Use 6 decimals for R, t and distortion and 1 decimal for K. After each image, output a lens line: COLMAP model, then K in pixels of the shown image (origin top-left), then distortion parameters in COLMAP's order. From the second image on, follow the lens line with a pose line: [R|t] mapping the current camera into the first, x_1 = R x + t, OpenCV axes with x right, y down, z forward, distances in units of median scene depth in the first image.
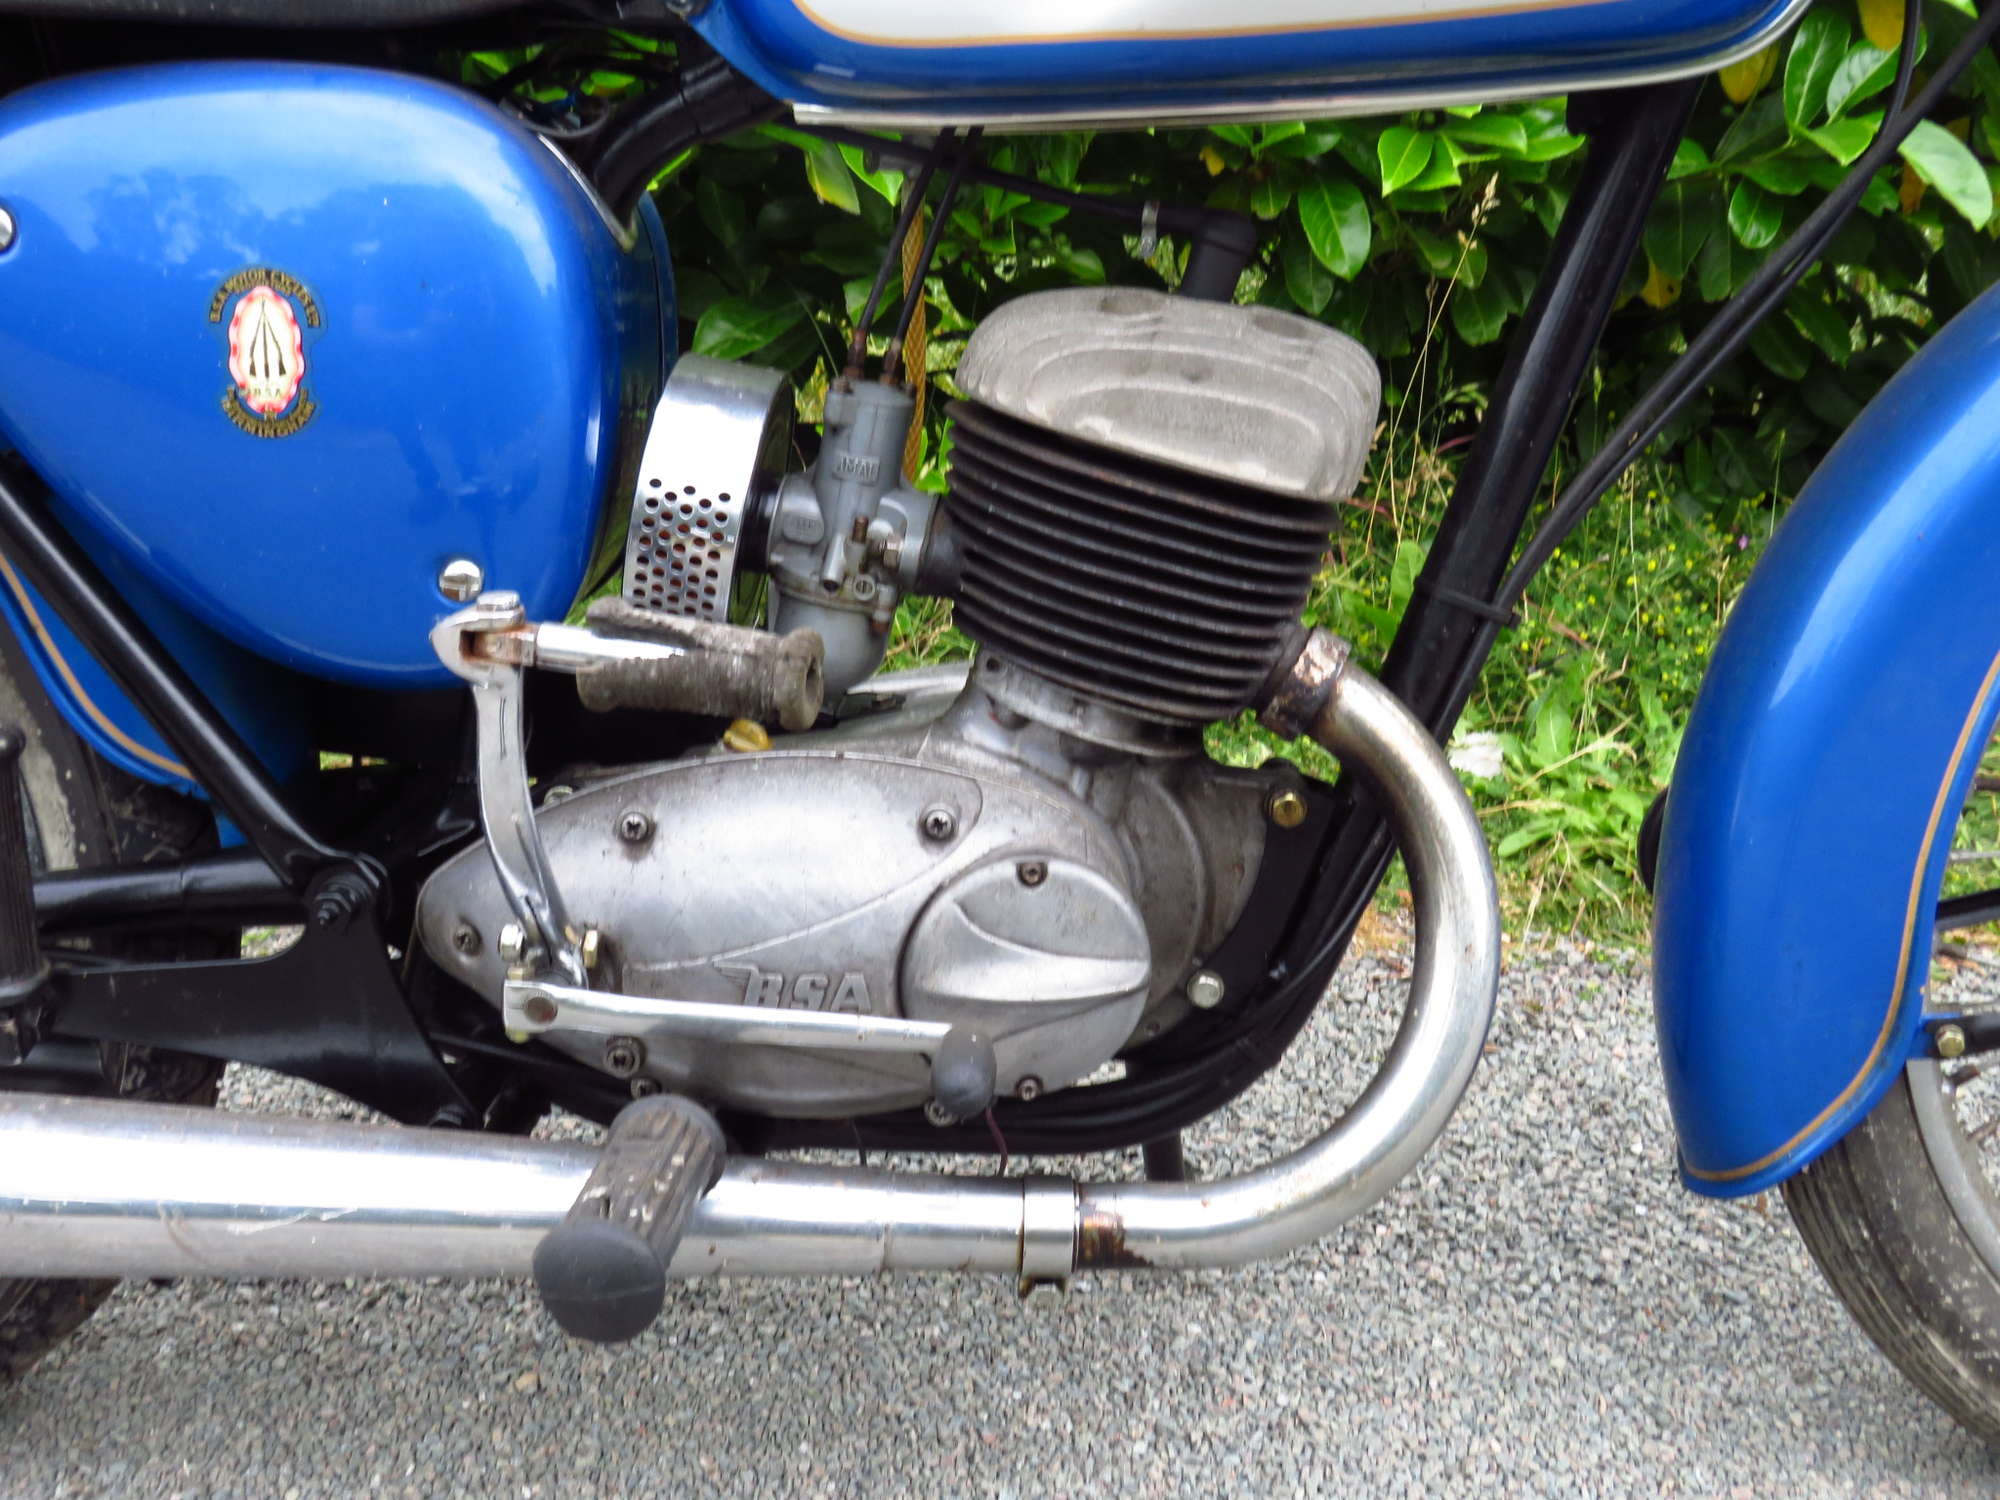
lens RADIAL K [[2025.4, 0, 1000.0], [0, 2025.4, 750.0], [0, 0, 1]] dist [-0.054063, -0.003447]
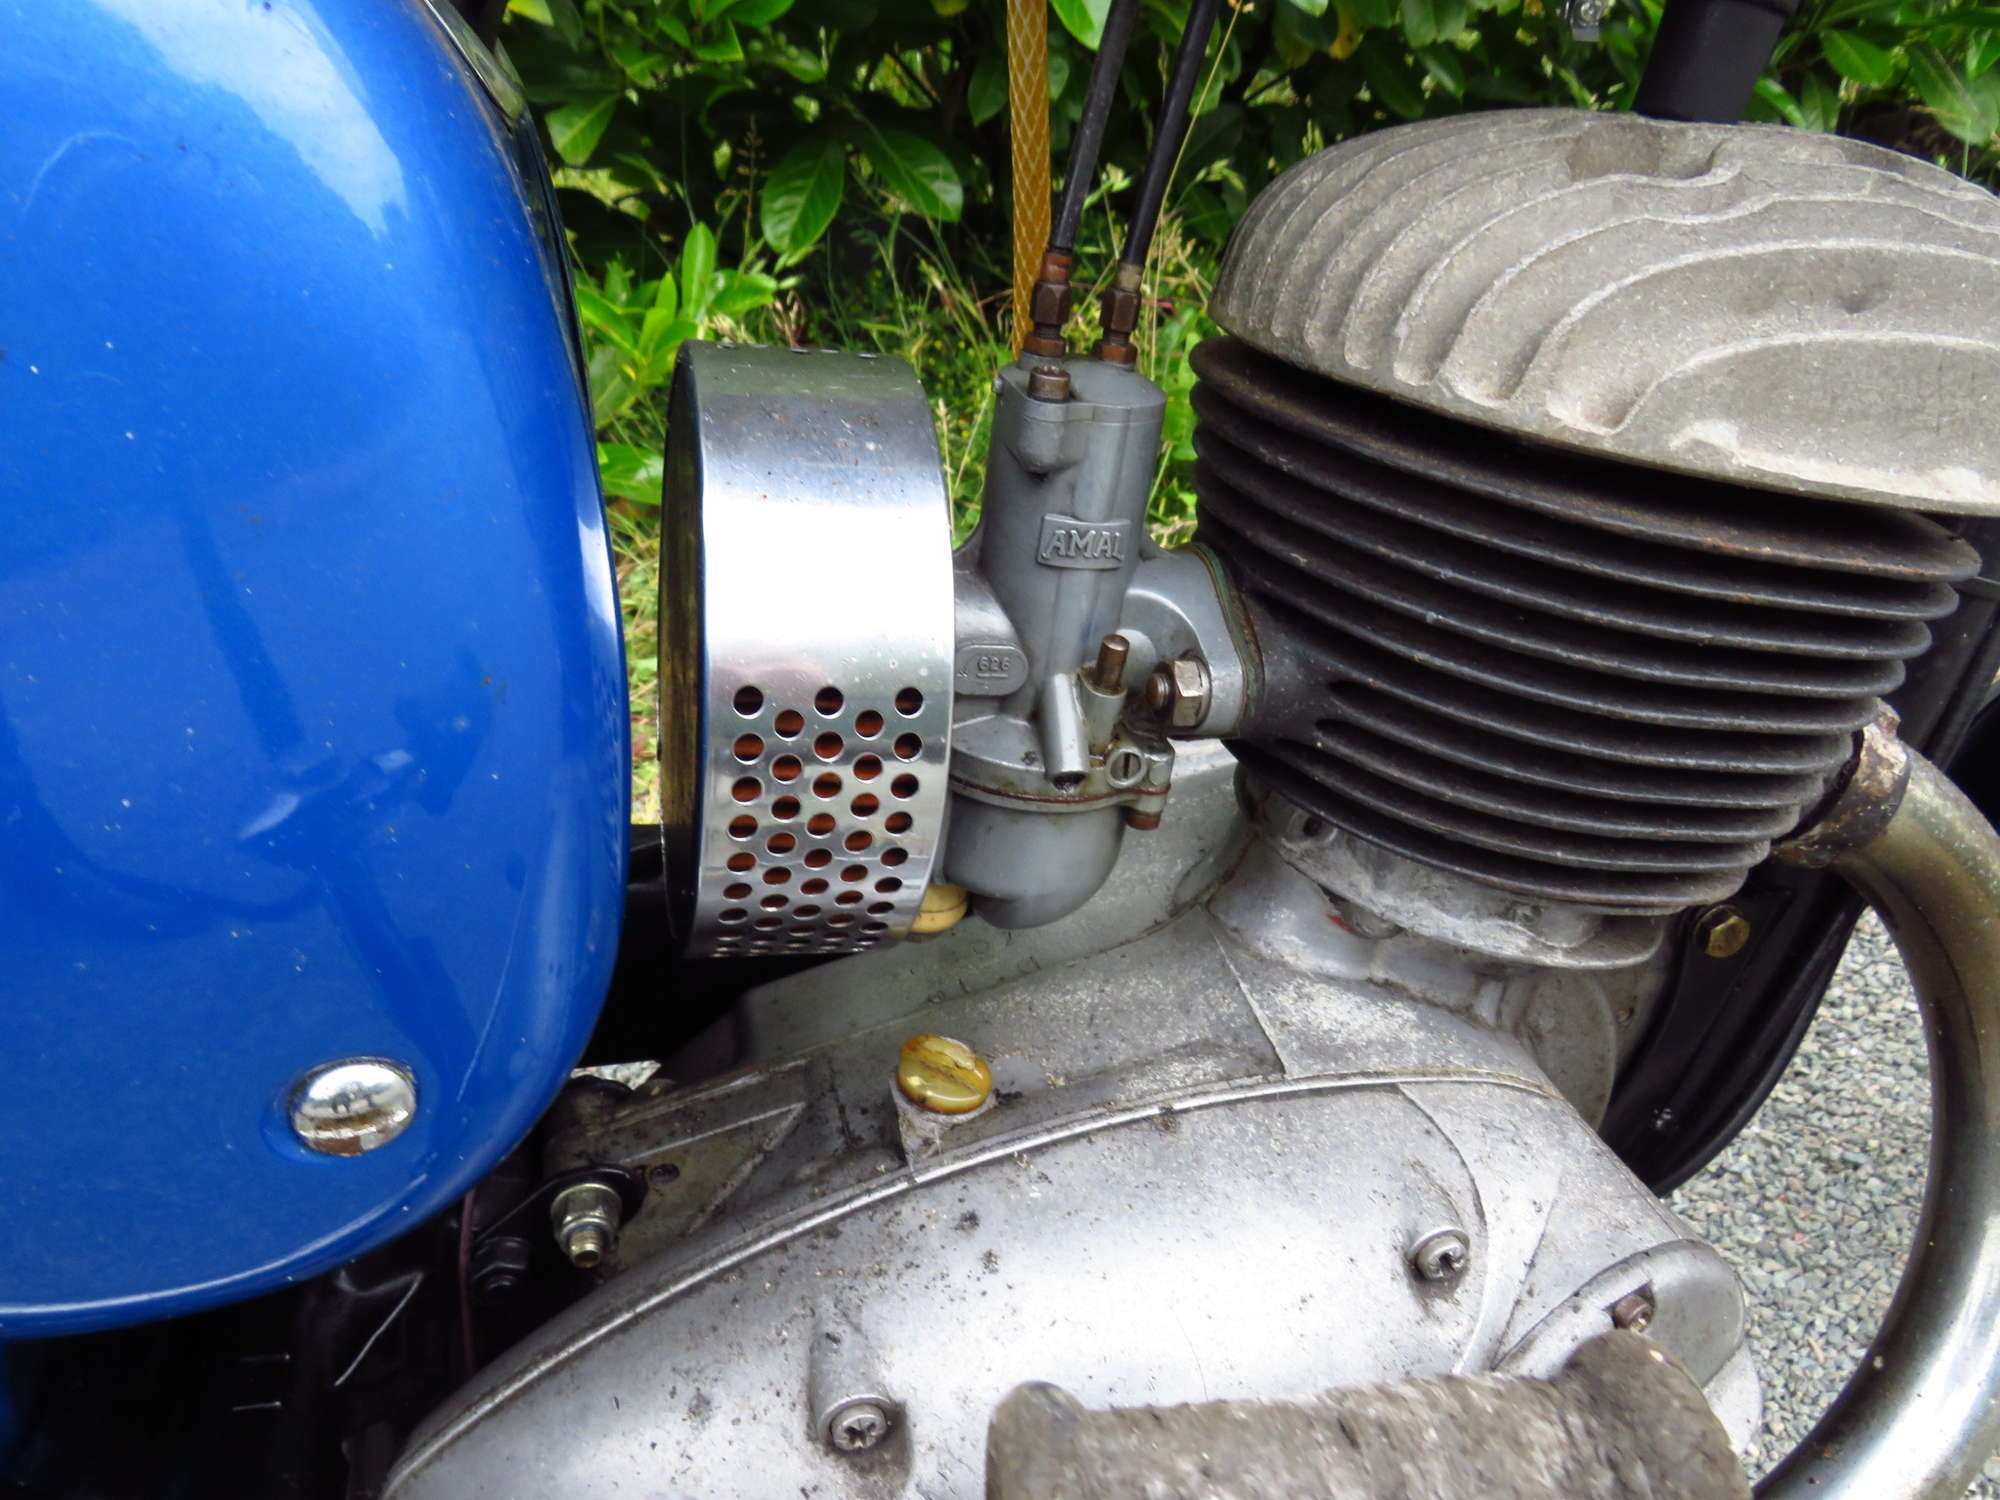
lens RADIAL K [[1441.0, 0, 1000.0], [0, 1441.0, 750.0], [0, 0, 1]] dist [-0.056861, 0.040558]
pose [[0.954073, -0.197951, 0.224856, -0.183390], [0.144096, 0.961289, 0.234861, -0.179039], [-0.262642, -0.191673, 0.945664, 0.672012]]
